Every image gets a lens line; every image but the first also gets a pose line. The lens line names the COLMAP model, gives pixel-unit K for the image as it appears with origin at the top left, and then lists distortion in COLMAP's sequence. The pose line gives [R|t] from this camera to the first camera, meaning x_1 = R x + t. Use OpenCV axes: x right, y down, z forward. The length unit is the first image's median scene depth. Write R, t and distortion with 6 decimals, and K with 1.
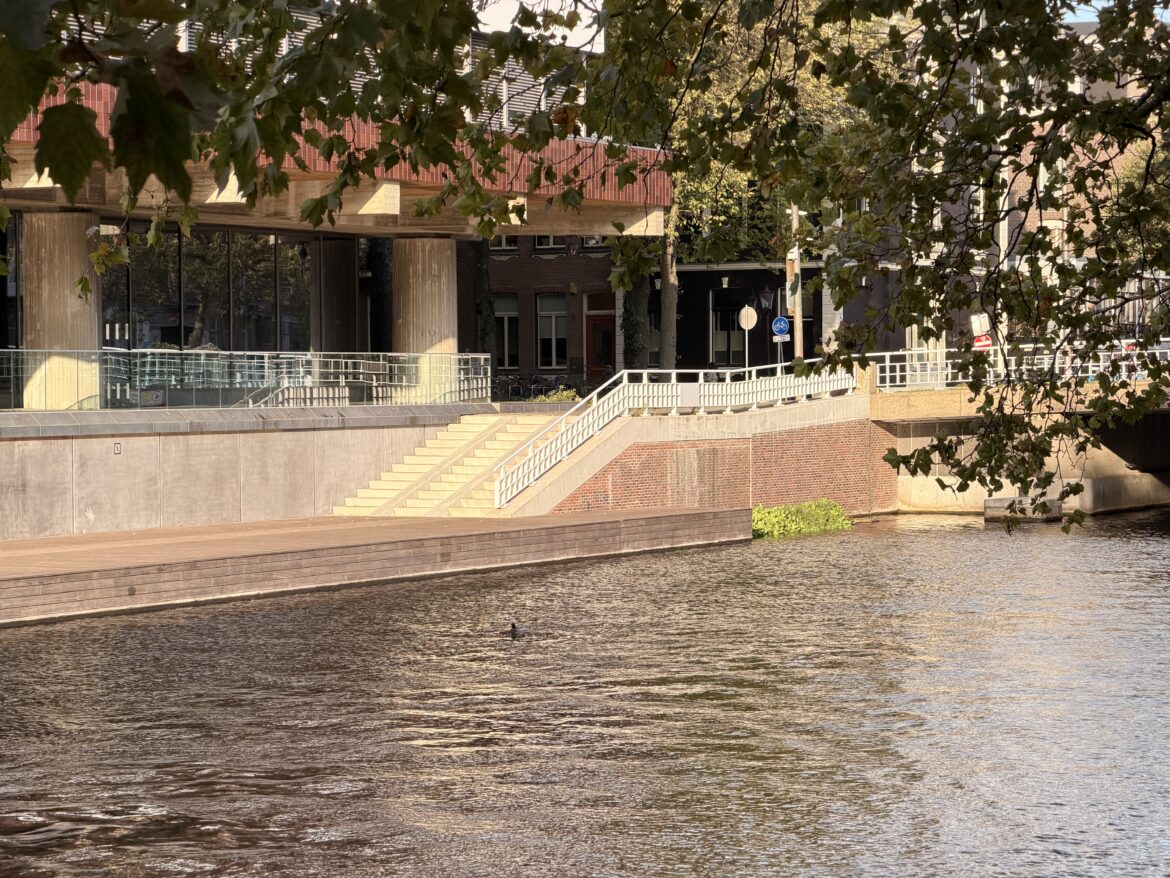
lens RADIAL K [[3471.8, 0, 585.1], [0, 3471.8, 439.1], [0, 0, 1]] dist [-0.094334, 0.000000]
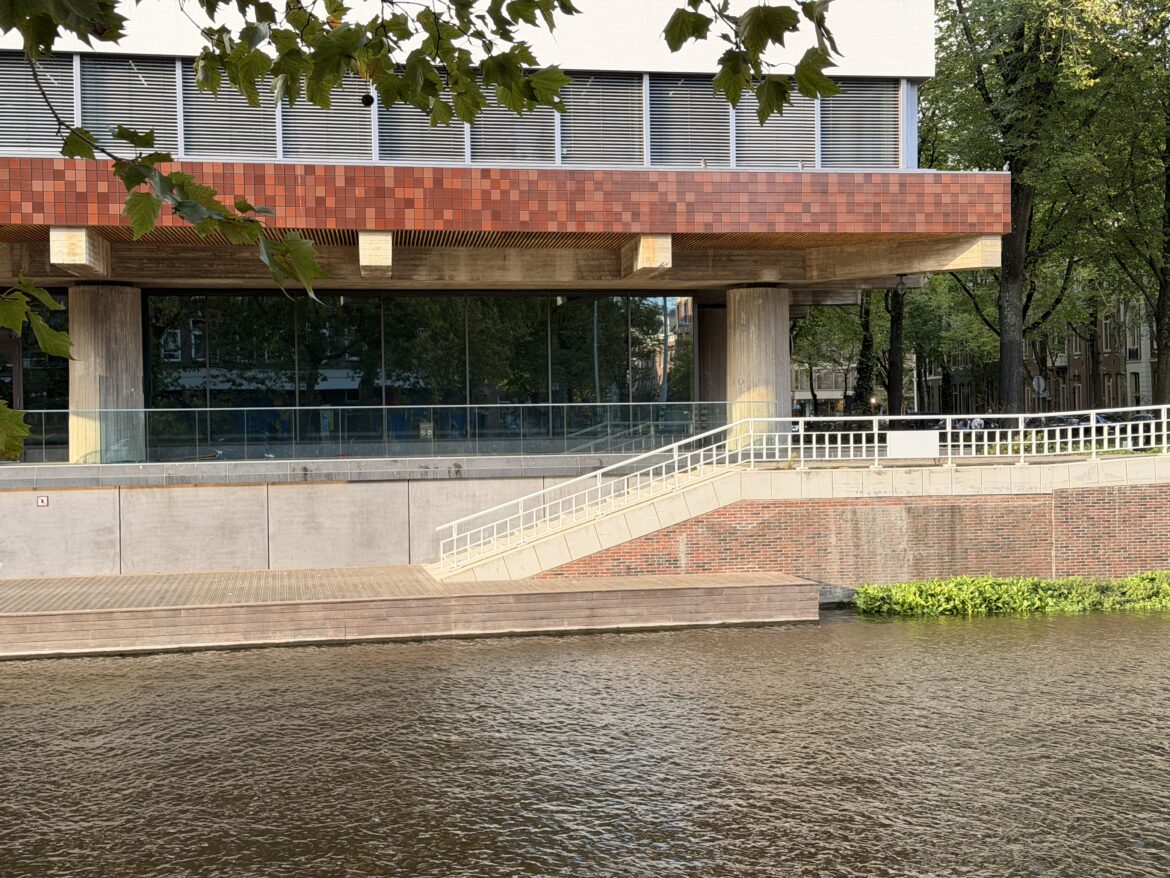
lens RADIAL K [[1683.3, 0, 604.0], [0, 1683.3, 410.7], [0, 0, 1]] dist [0.134392, 0.000000]
pose [[0.605677, -0.010190, -0.795645, 0.362531], [-0.002228, 0.999892, -0.014502, -0.016652], [0.795707, 0.010556, 0.605589, 0.758981]]
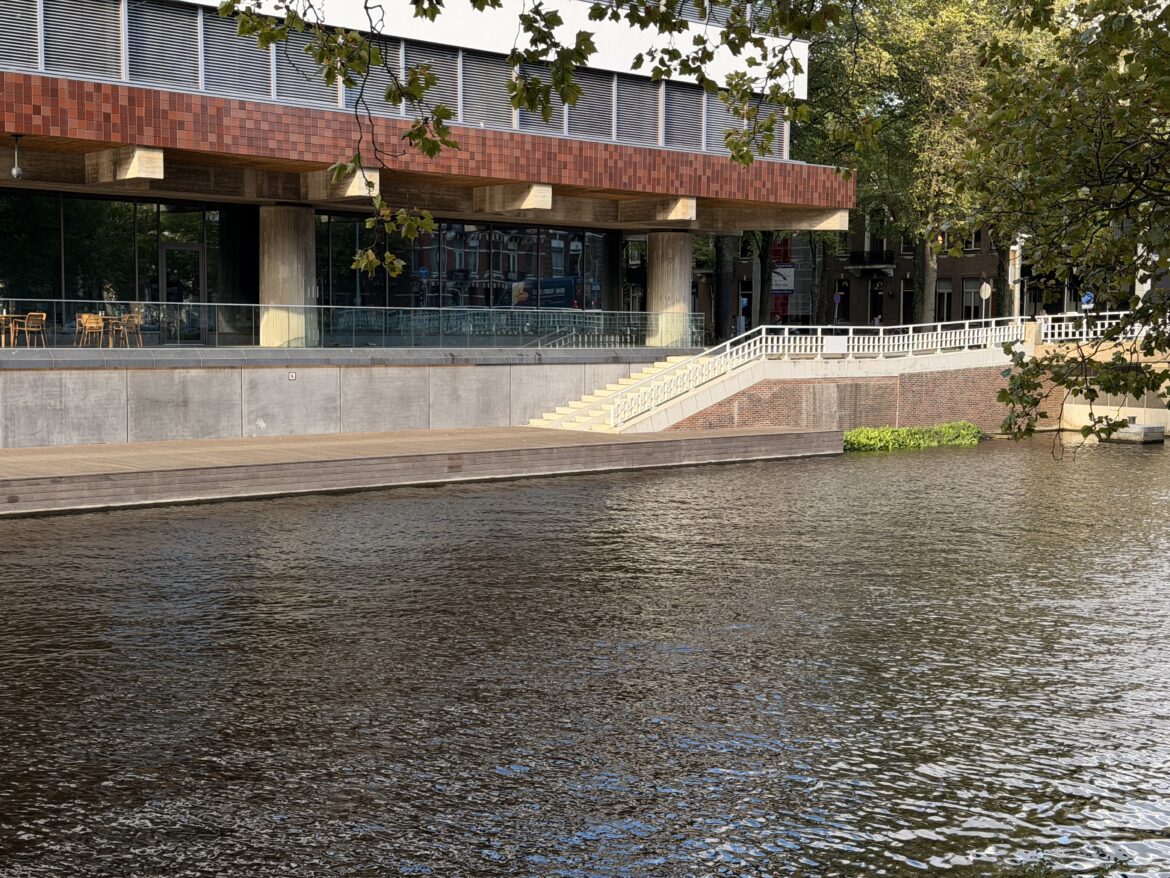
lens RADIAL K [[1587.3, 0, 584.0], [0, 1587.3, 440.3], [0, 0, 1]] dist [0.088665, 0.000000]
pose [[0.924221, 0.041717, -0.379573, 0.200045], [-0.021510, 0.998124, 0.057323, -0.009837], [0.381253, -0.044814, 0.923384, 0.422979]]
